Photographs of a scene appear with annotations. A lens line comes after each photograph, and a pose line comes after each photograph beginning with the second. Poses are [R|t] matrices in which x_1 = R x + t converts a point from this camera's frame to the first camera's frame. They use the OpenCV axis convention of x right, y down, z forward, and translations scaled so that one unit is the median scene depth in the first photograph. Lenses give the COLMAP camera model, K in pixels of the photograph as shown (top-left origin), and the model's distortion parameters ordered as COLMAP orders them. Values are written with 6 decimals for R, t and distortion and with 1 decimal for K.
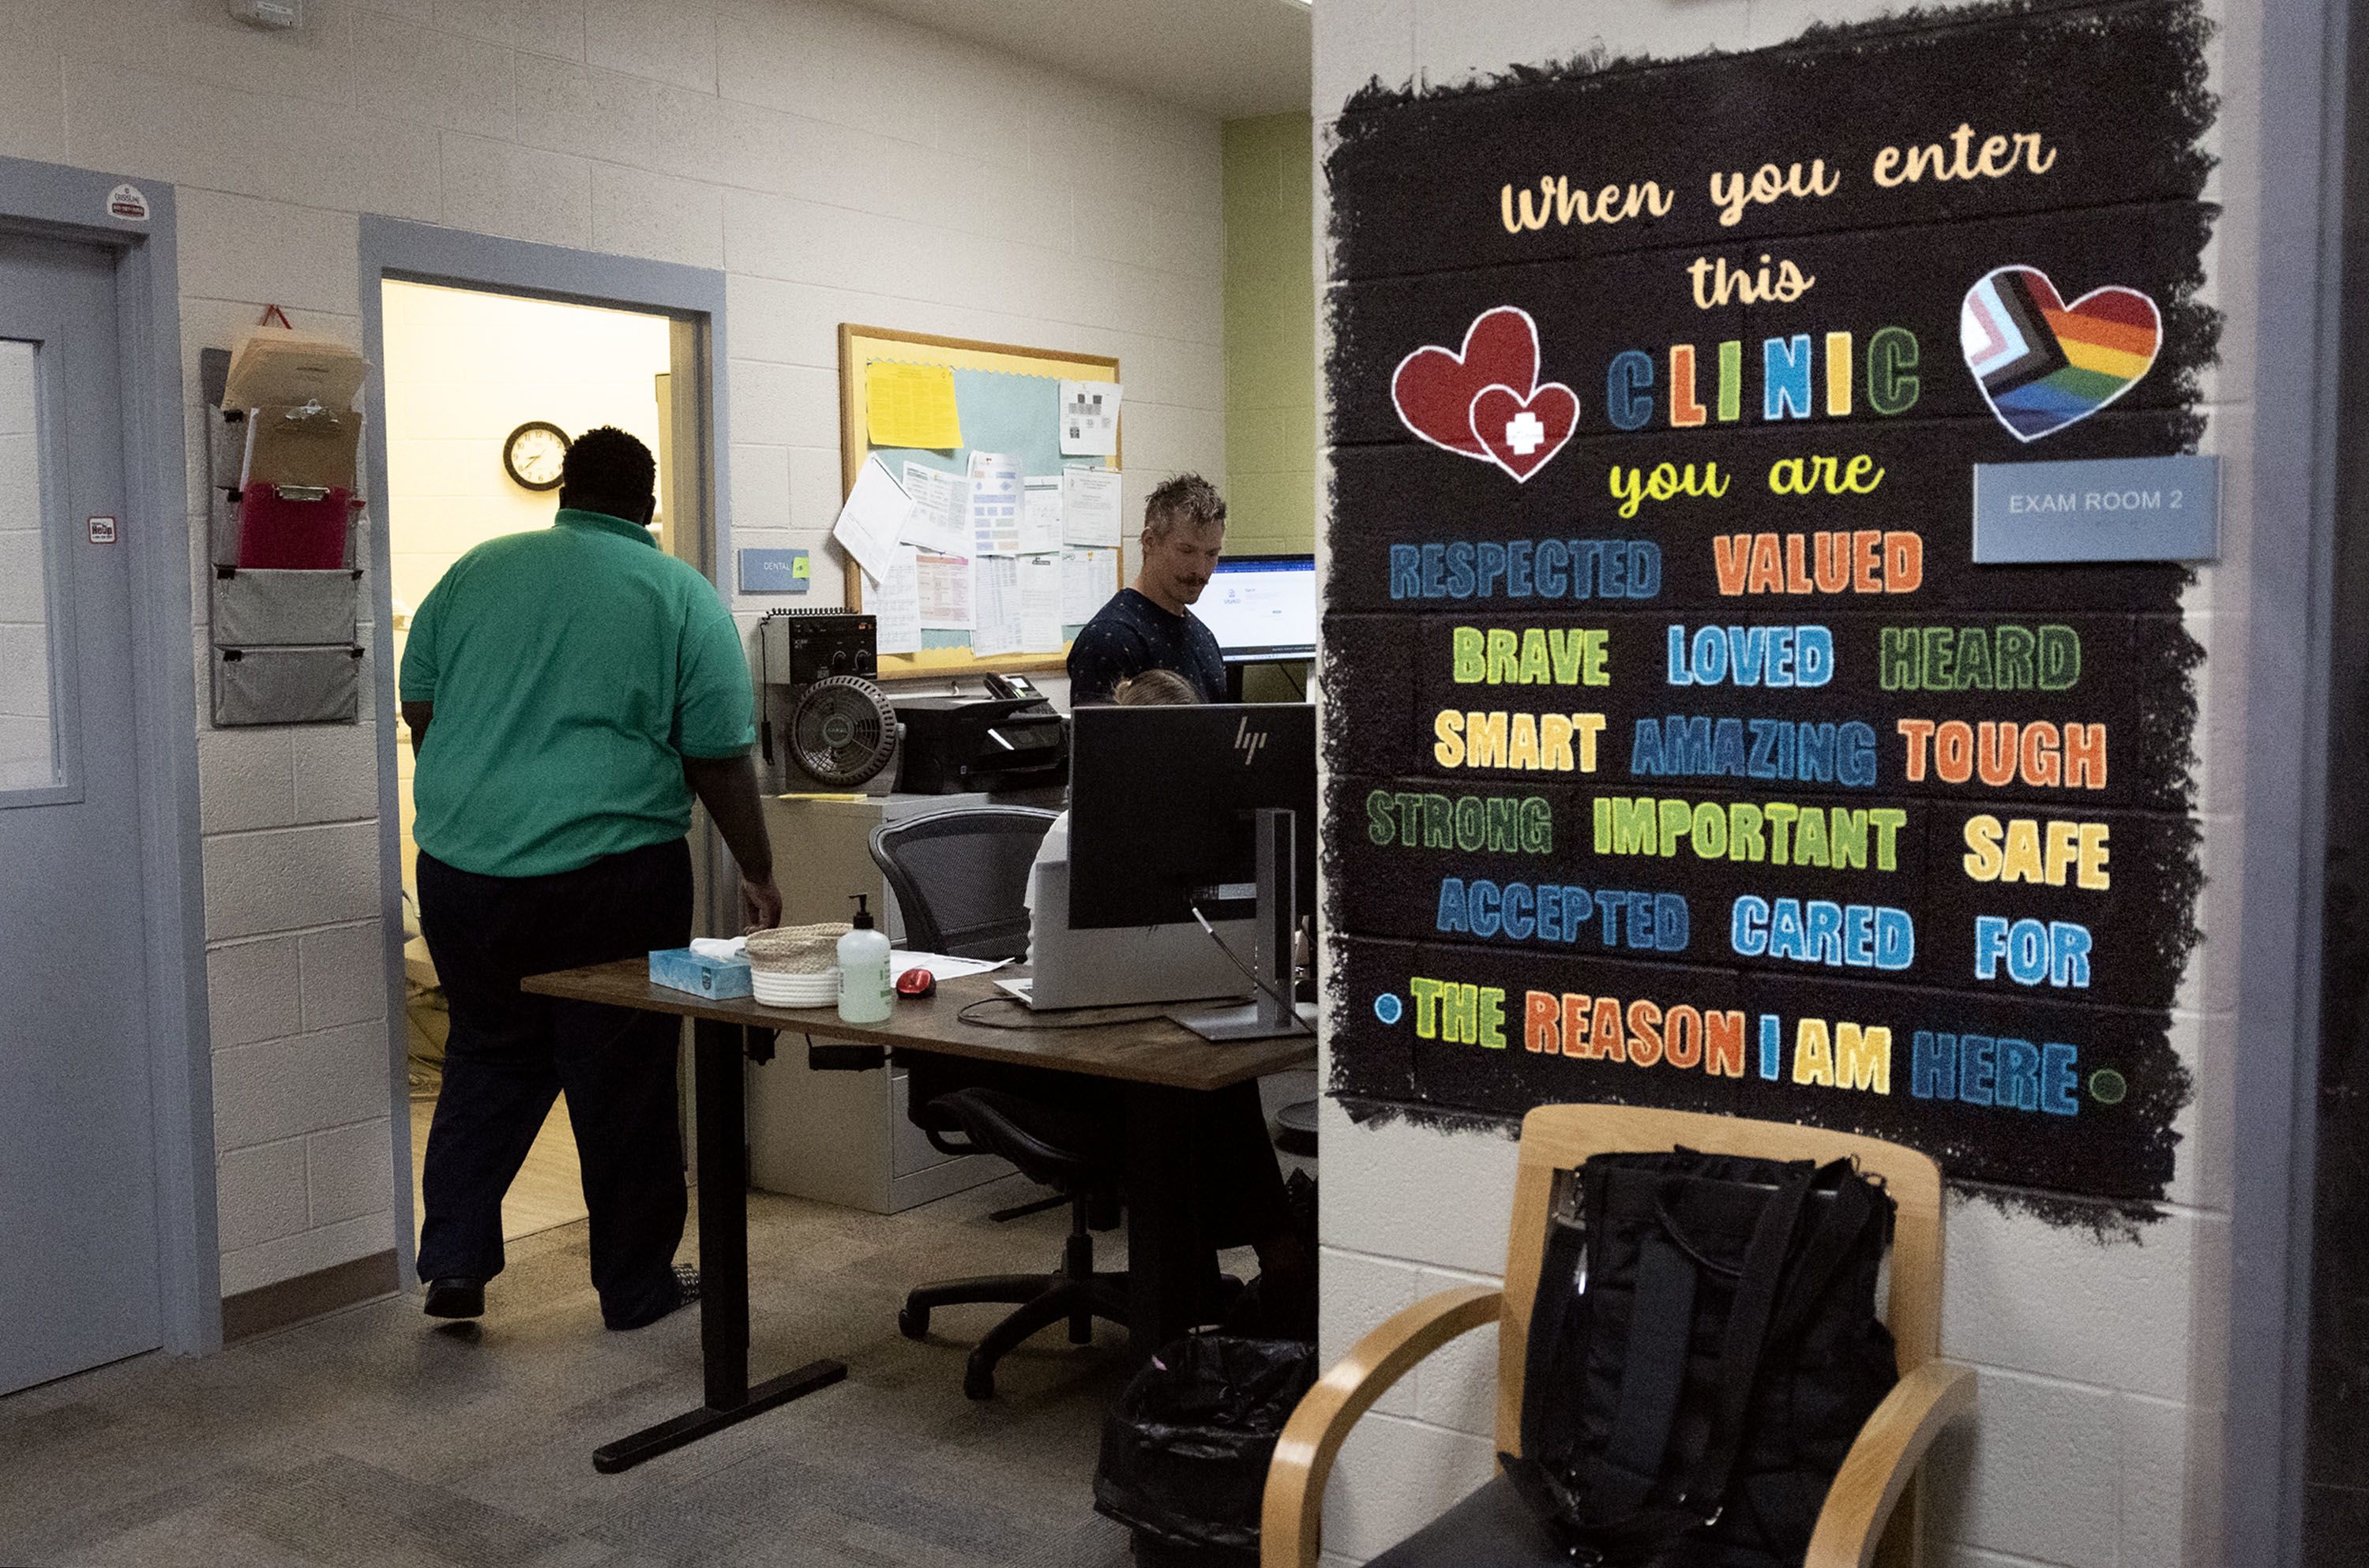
lens RADIAL K [[2273.6, 0, 1185.7], [0, 2273.6, 785.5], [0, 0, 1]] dist [-0.005915, 0.000000]
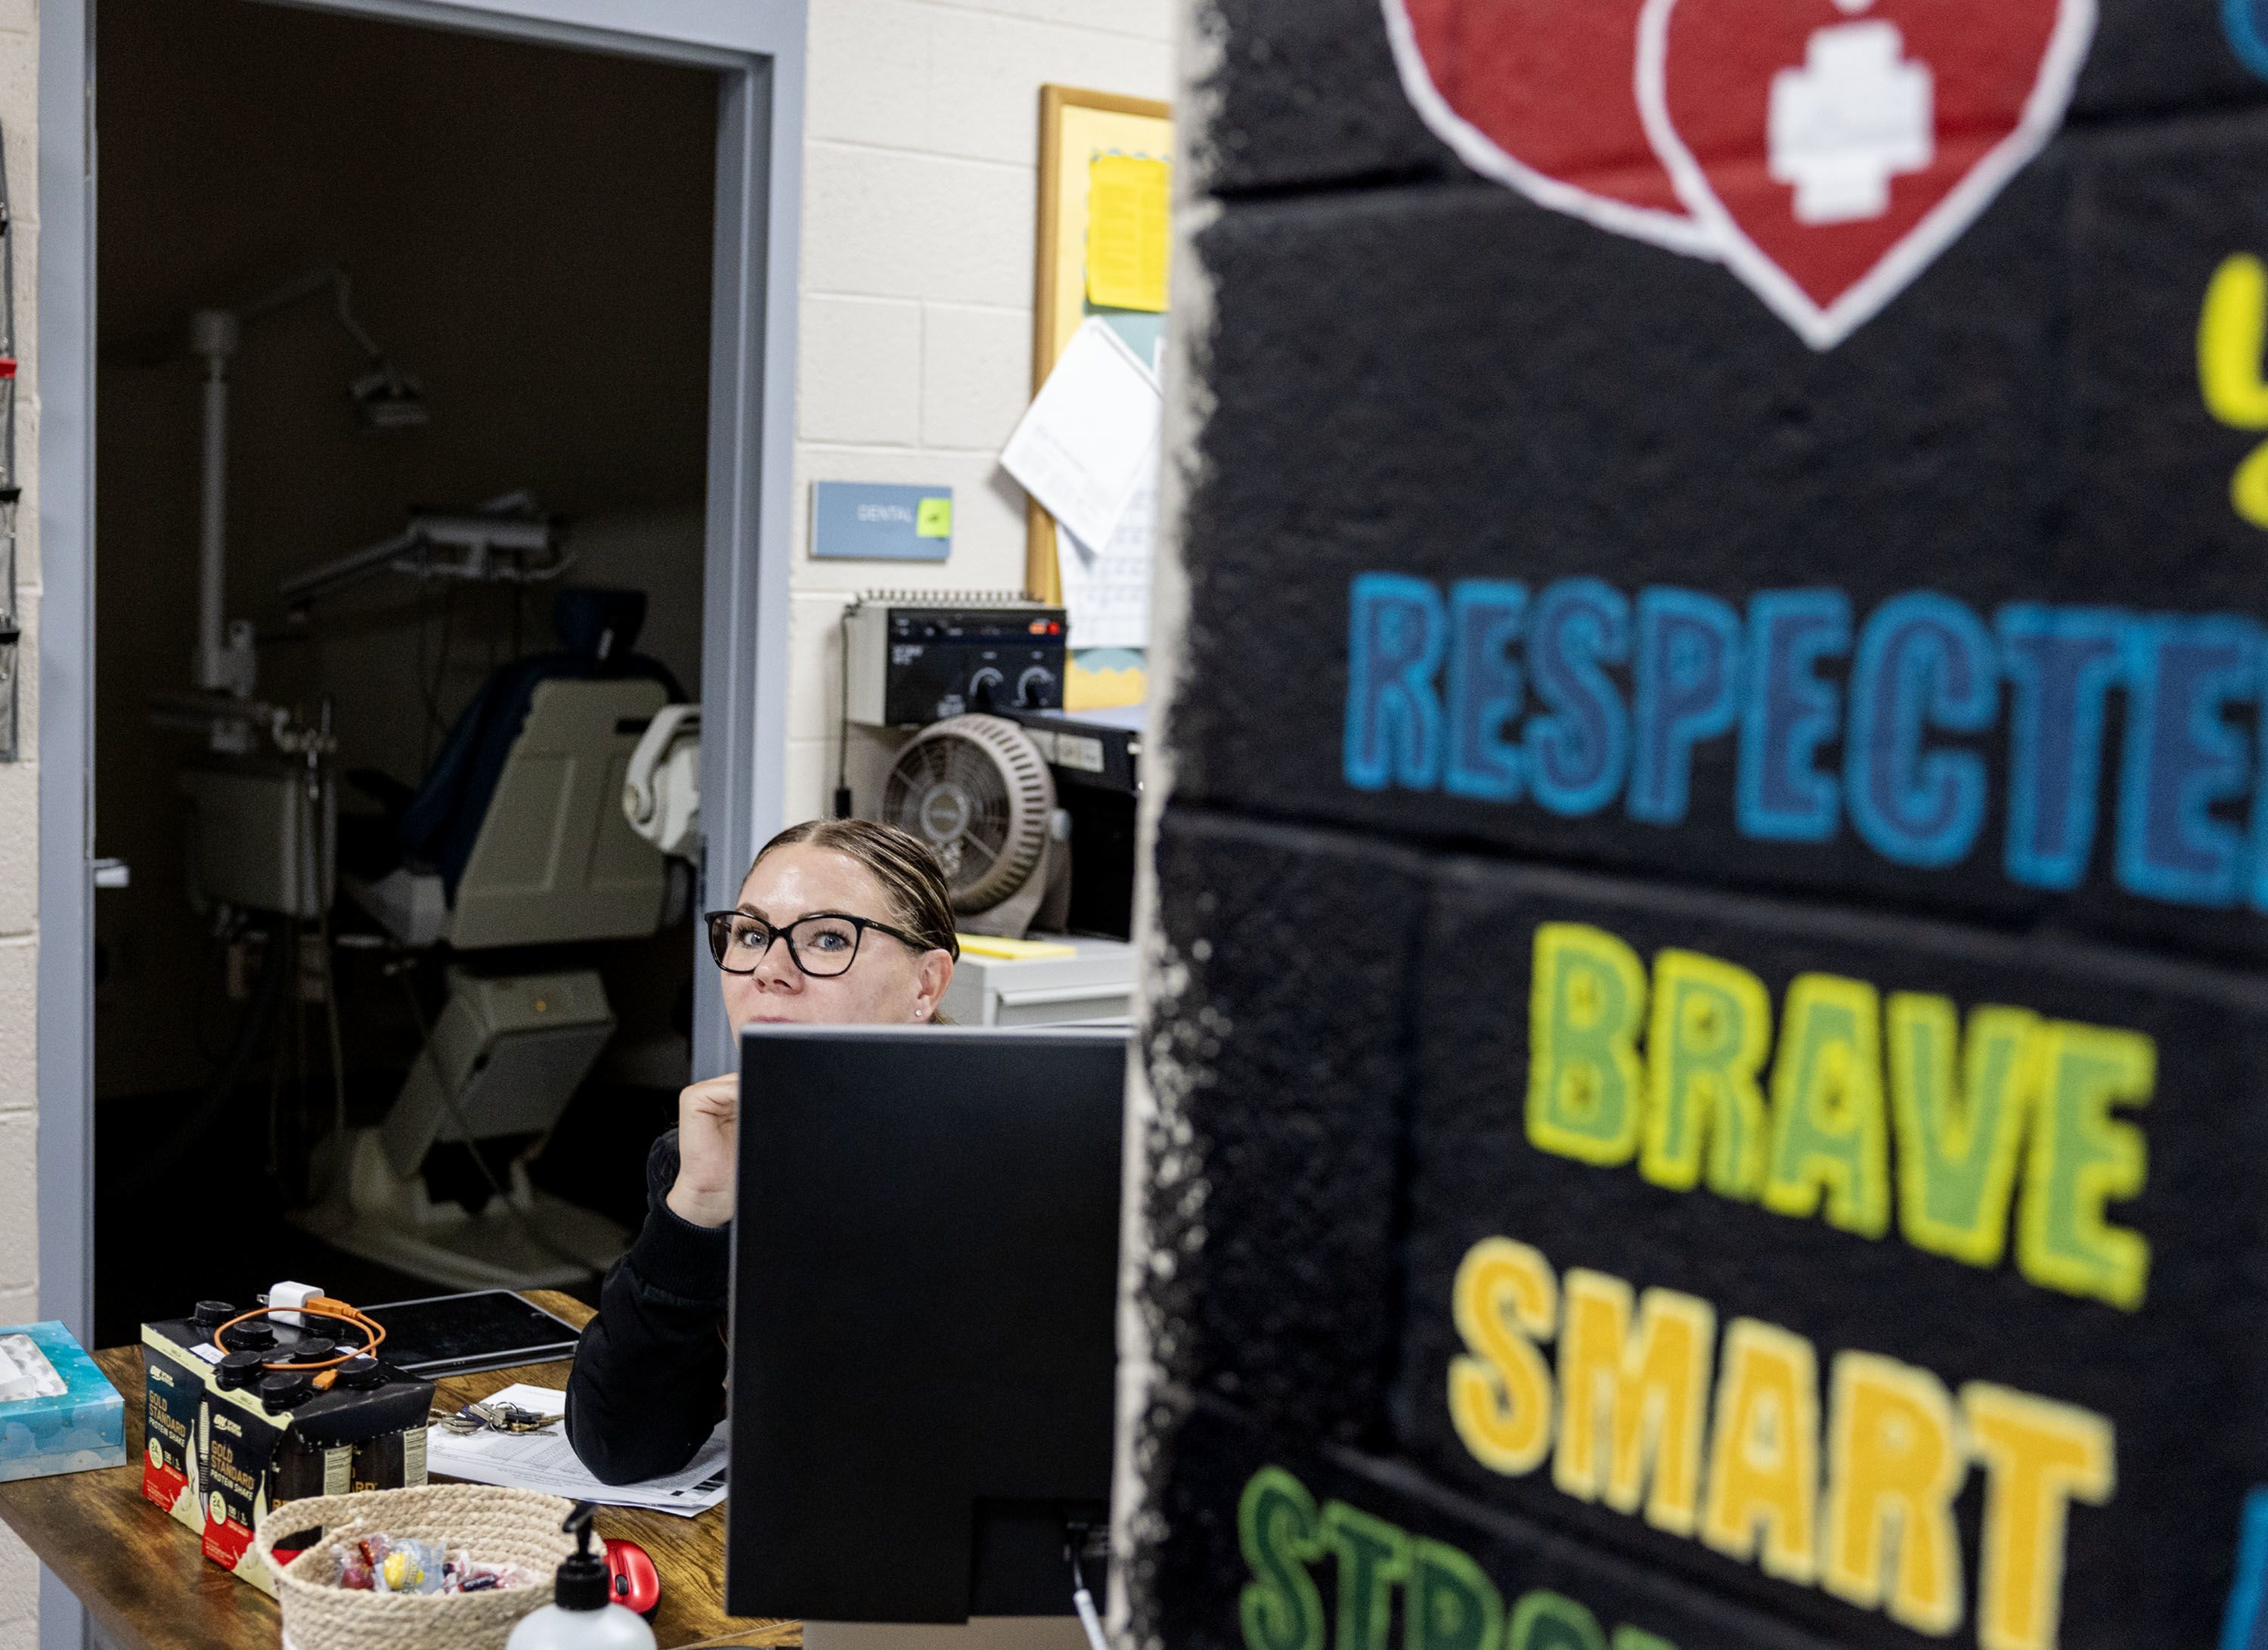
lens RADIAL K [[2740.6, 0, 1131.0], [0, 2740.6, 818.5], [0, 0, 1]] dist [0.028836, 0.000000]
pose [[0.952018, 0.076940, -0.296212, 0.162425], [-0.071378, 0.997011, 0.029562, -0.086305], [0.297602, -0.007000, 0.954665, 0.696189]]
